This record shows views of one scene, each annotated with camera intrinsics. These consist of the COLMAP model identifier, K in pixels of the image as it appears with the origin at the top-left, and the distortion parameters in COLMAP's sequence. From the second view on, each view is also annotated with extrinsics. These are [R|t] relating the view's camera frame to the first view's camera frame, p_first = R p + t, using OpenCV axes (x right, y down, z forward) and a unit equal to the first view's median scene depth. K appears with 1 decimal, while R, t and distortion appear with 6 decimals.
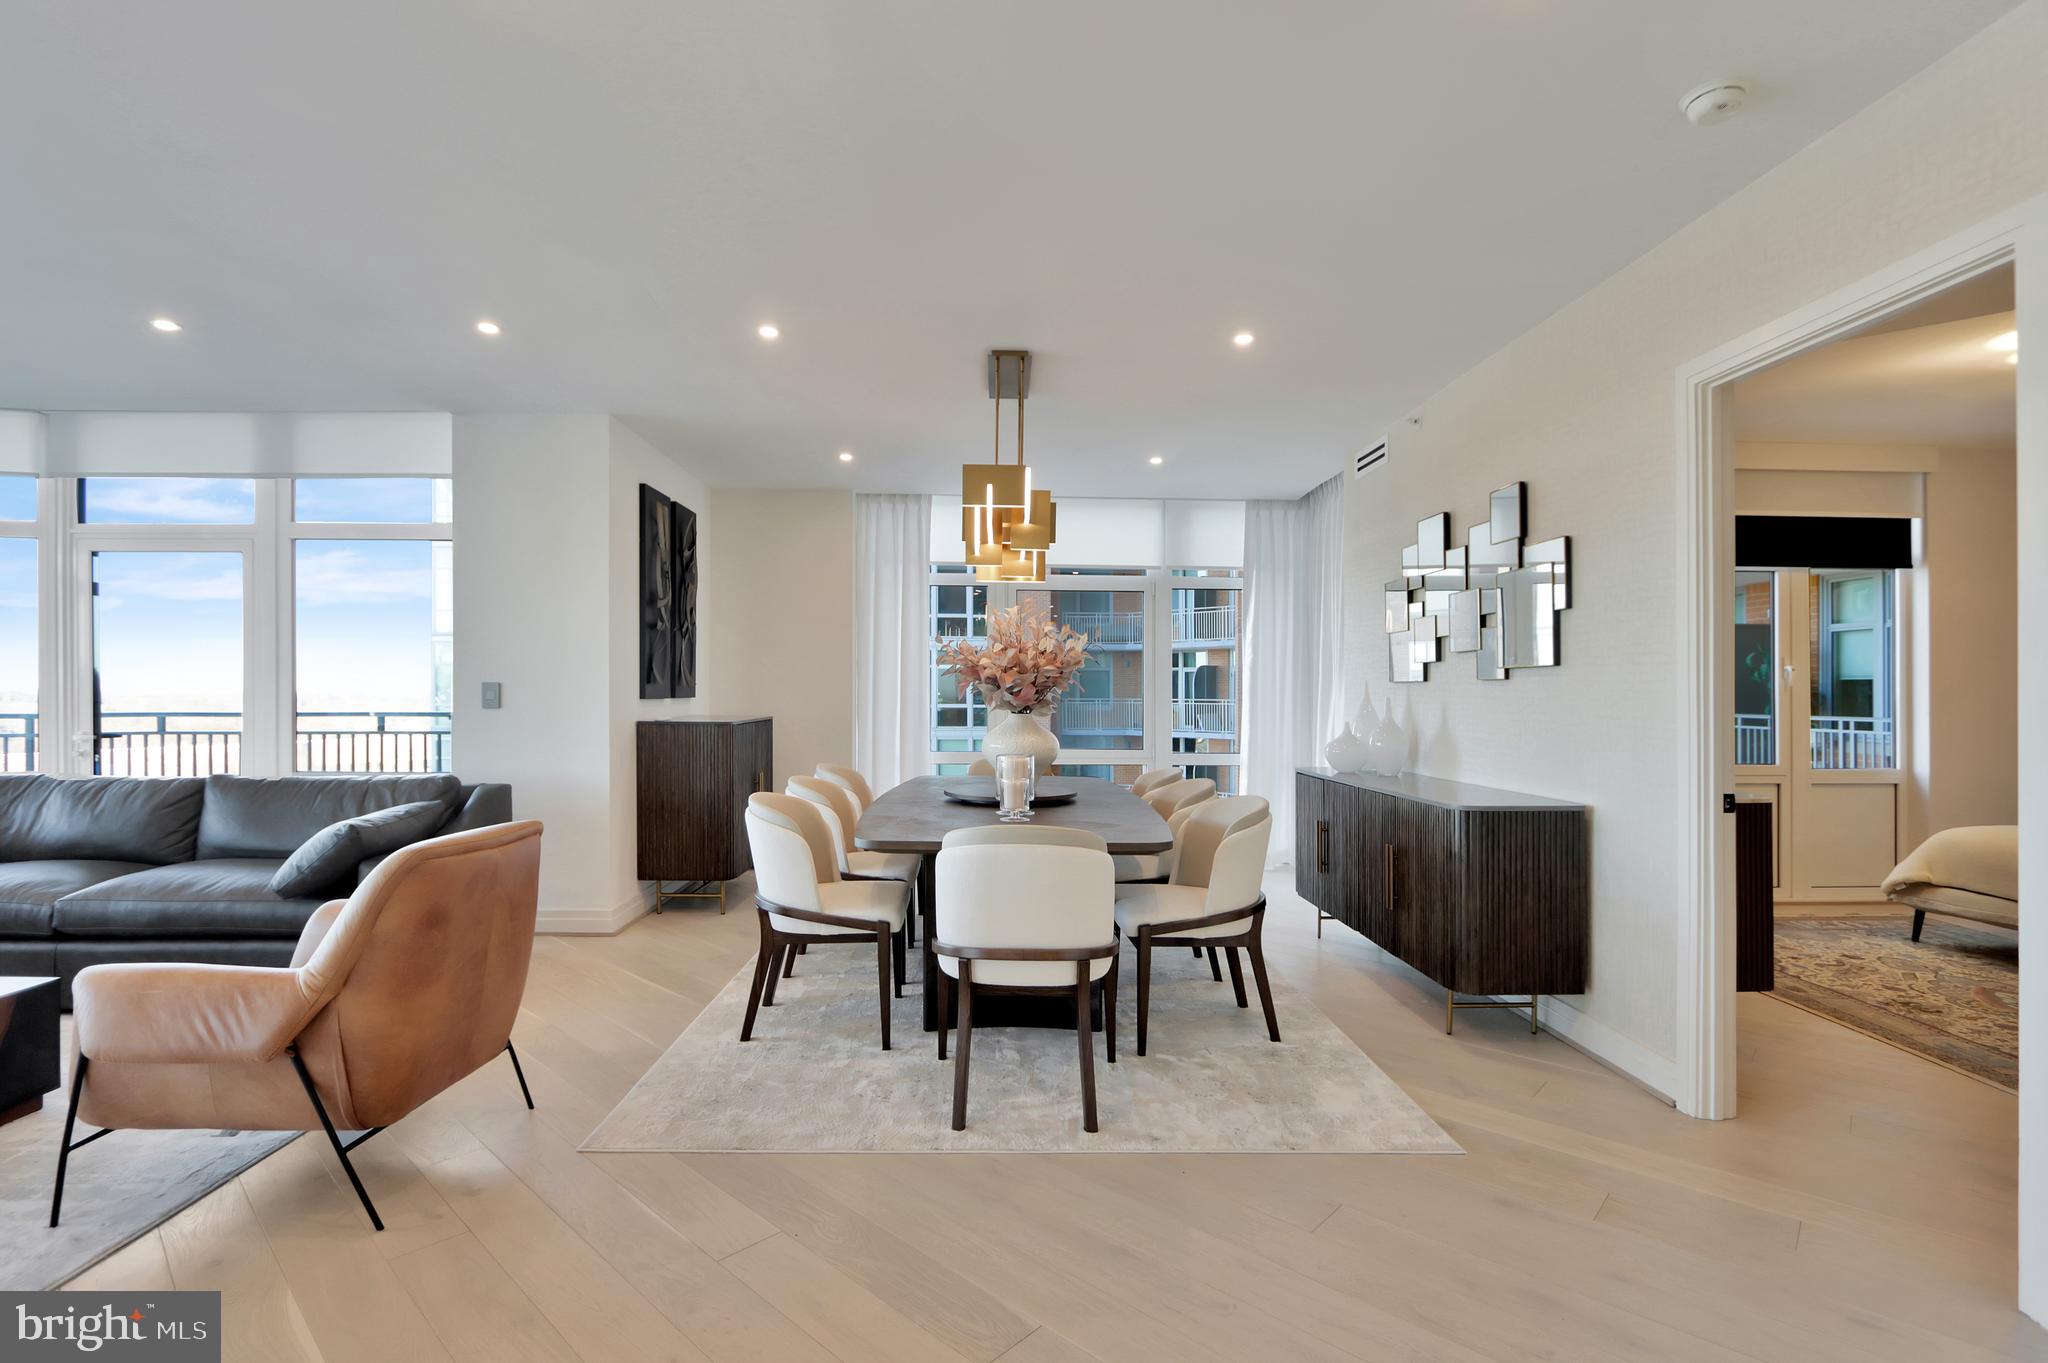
lens RADIAL K [[950.6, 0, 1018.3], [0, 950.6, 691.8], [0, 0, 1]] dist [-0.016041, 0.001311]
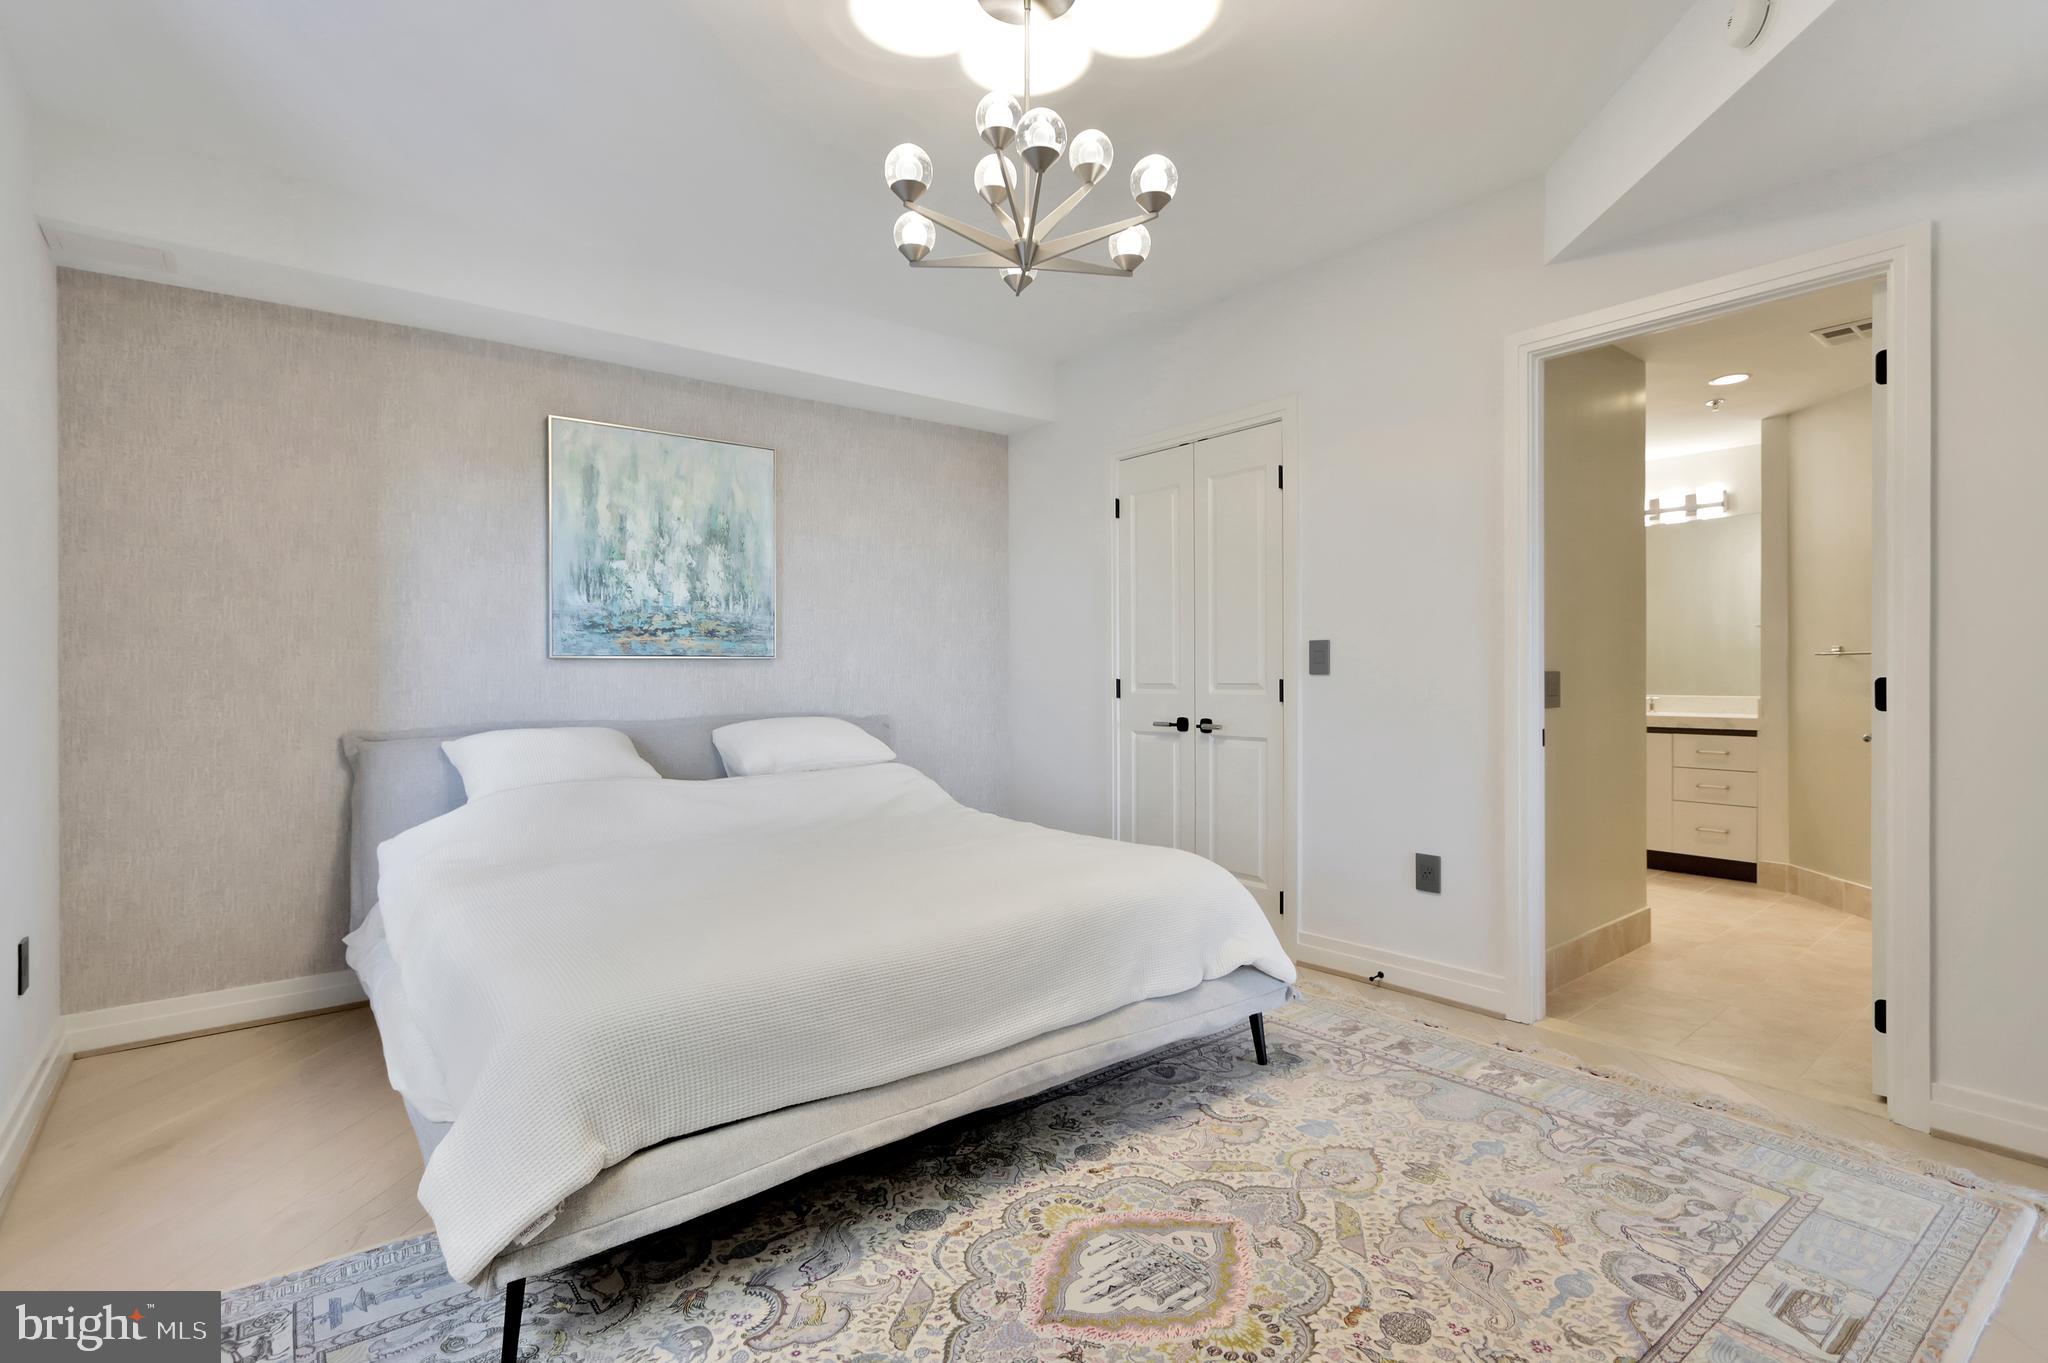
lens RADIAL K [[950.6, 0, 1004.5], [0, 950.6, 683.3], [0, 0, 1]] dist [-0.016041, 0.001311]
pose [[-0.592253, -0.009793, 0.805692, 0.685694], [0.007128, 0.999823, 0.017393, 0.023453], [-0.805720, 0.016043, -0.592079, 1.222862]]
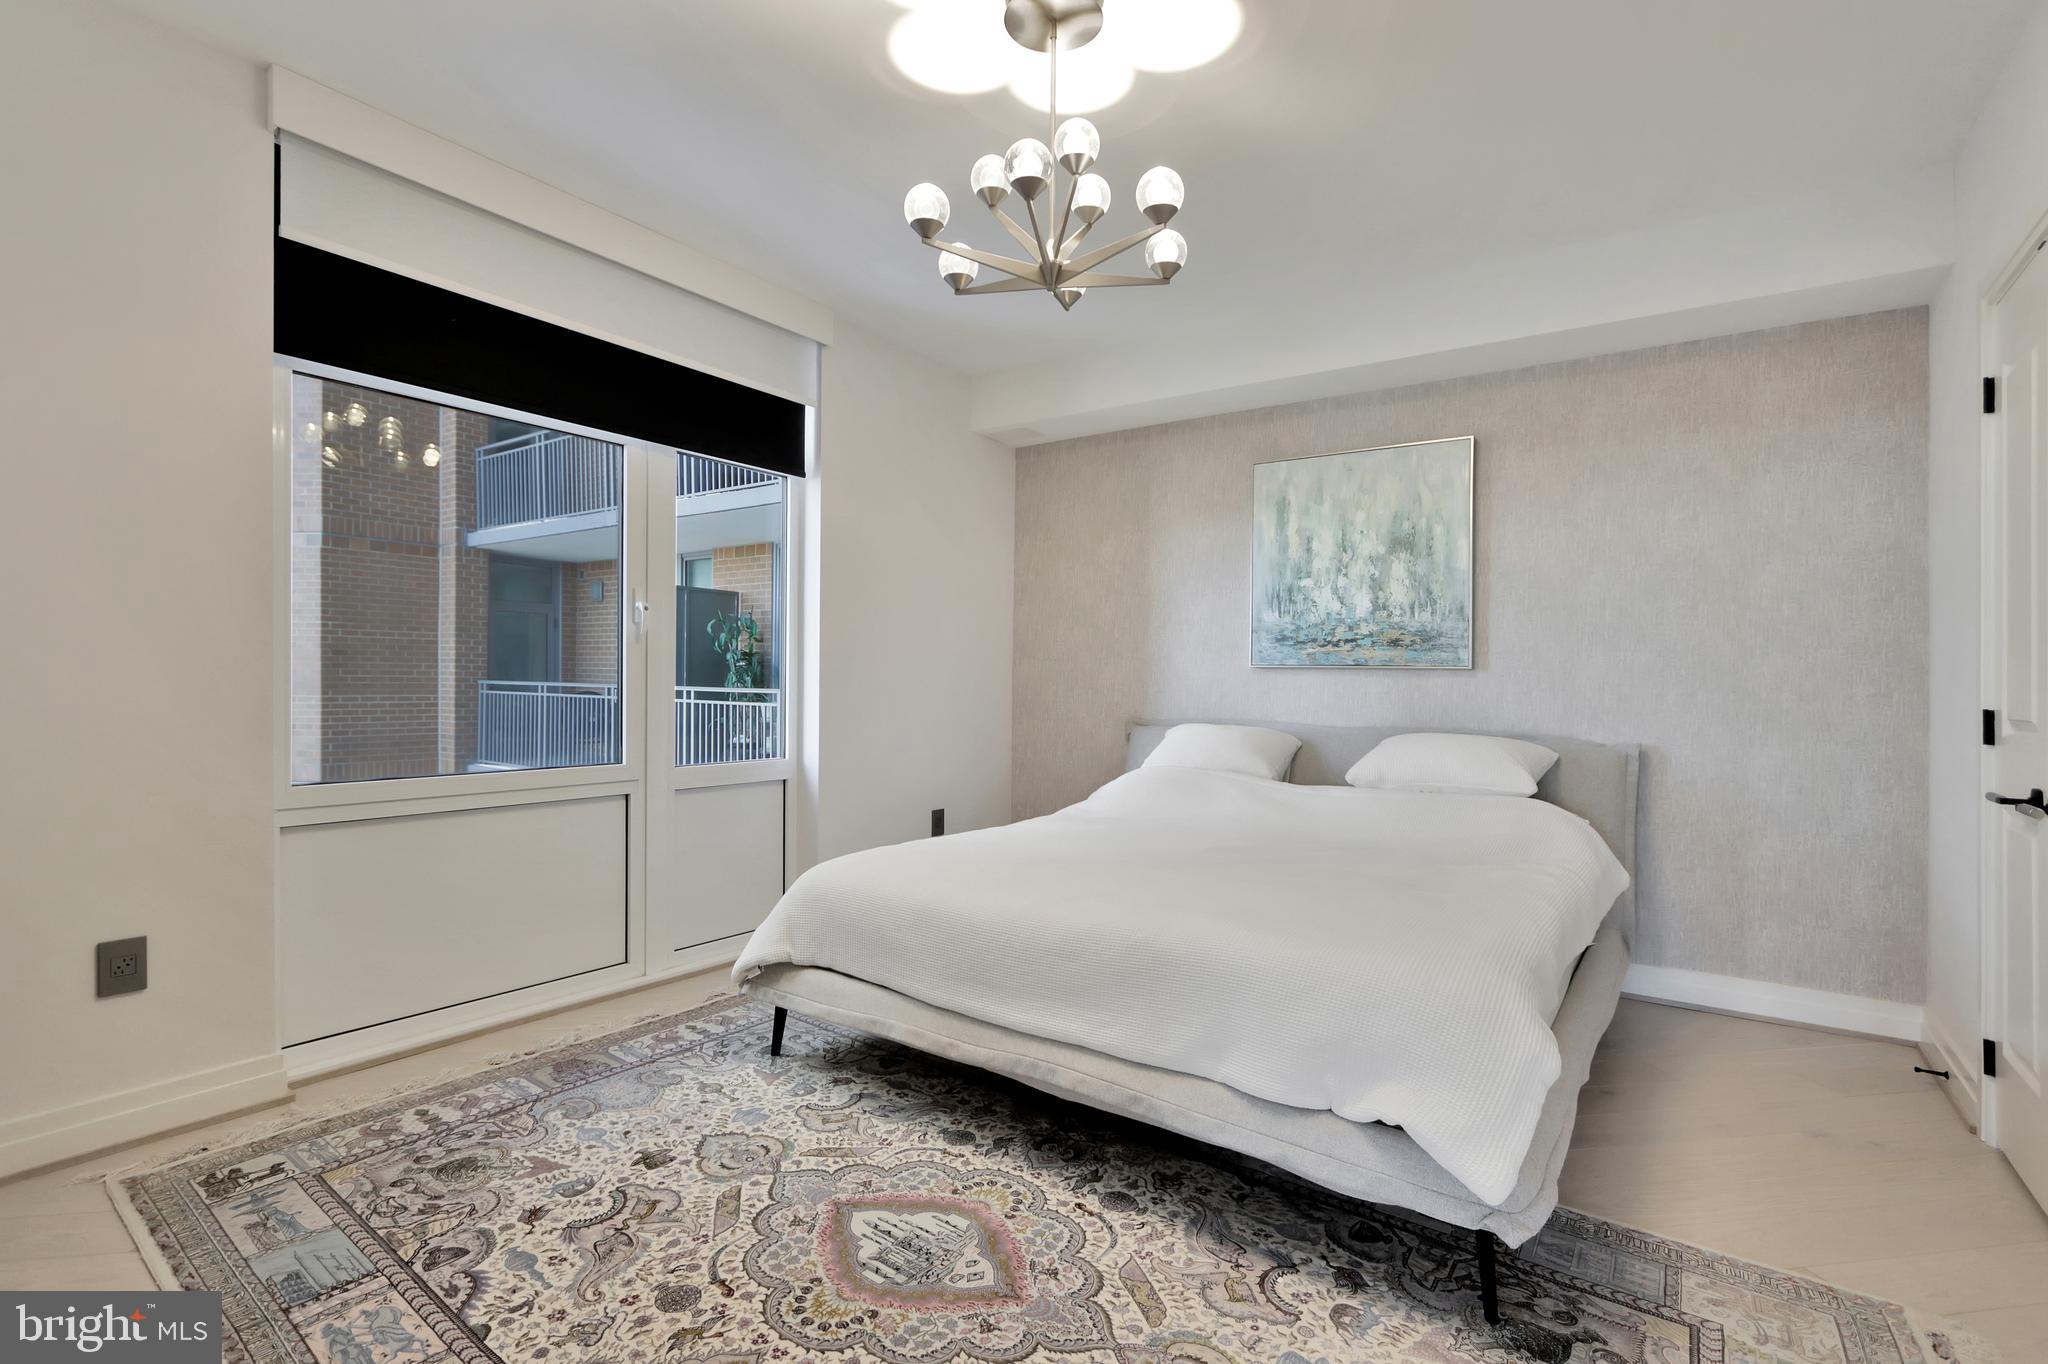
lens RADIAL K [[950.6, 0, 1028.4], [0, 950.6, 684.8], [0, 0, 1]] dist [-0.016041, 0.001311]
pose [[0.600639, -0.001245, 0.799520, 0.661155], [-0.012126, 0.999870, 0.010666, 0.023633], [-0.799429, -0.016101, 0.600545, 0.592150]]
